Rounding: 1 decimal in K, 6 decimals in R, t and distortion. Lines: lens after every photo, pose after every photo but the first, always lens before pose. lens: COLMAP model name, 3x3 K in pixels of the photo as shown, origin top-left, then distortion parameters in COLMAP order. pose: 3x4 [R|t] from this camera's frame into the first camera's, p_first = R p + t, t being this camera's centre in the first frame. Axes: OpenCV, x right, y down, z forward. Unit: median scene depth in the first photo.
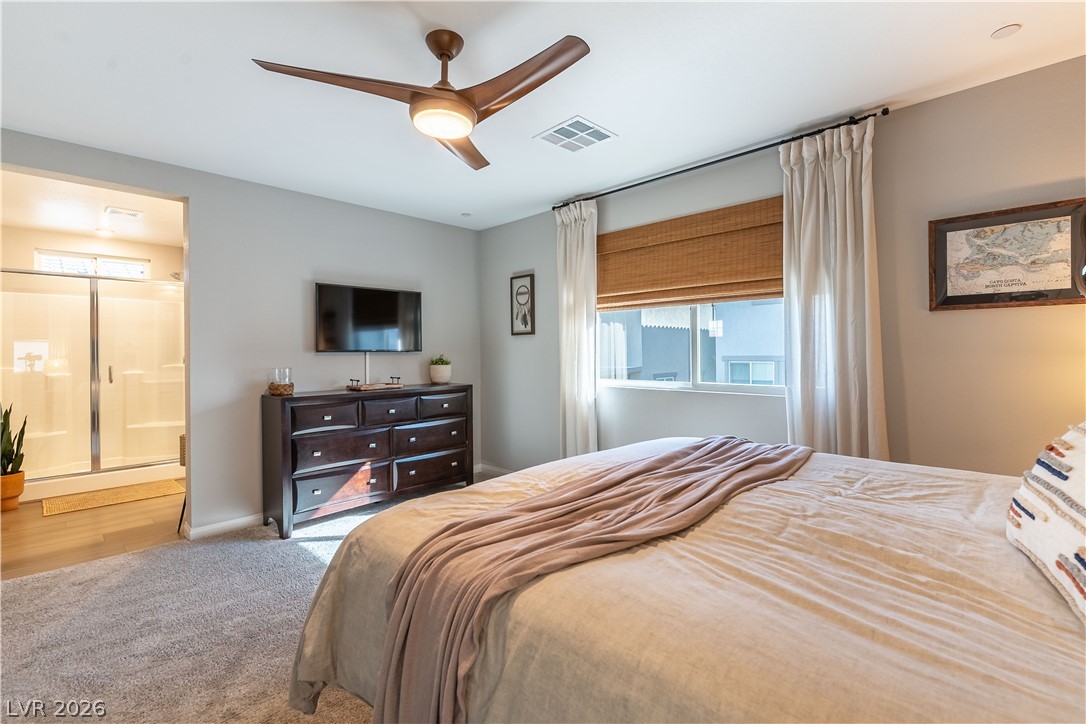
lens RADIAL K [[491.4, 0, 543.5], [0, 491.4, 350.1], [0, 0, 1]] dist [-0.000213, -0.000005]
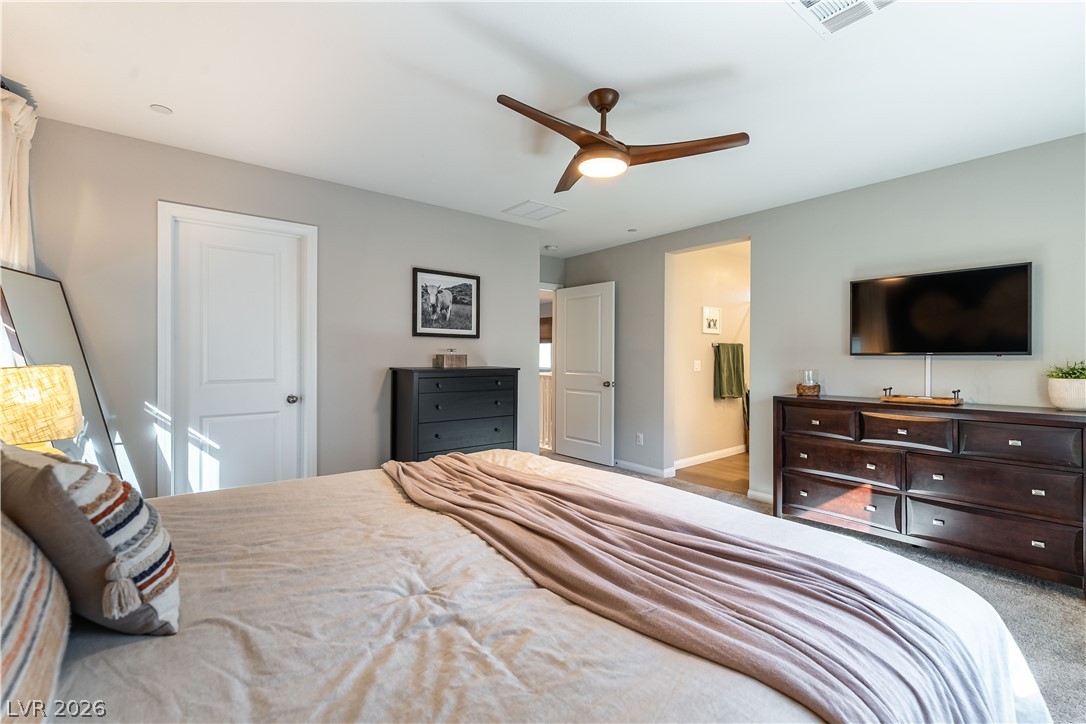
lens RADIAL K [[473.0, 0, 544.2], [0, 473.0, 357.5], [0, 0, 1]] dist [-0.001124, -0.000072]
pose [[-0.117093, 0.012547, -0.993042, 0.520085], [0.001618, 0.999921, 0.012444, -0.004022], [0.993120, -0.000149, -0.117104, 0.535856]]
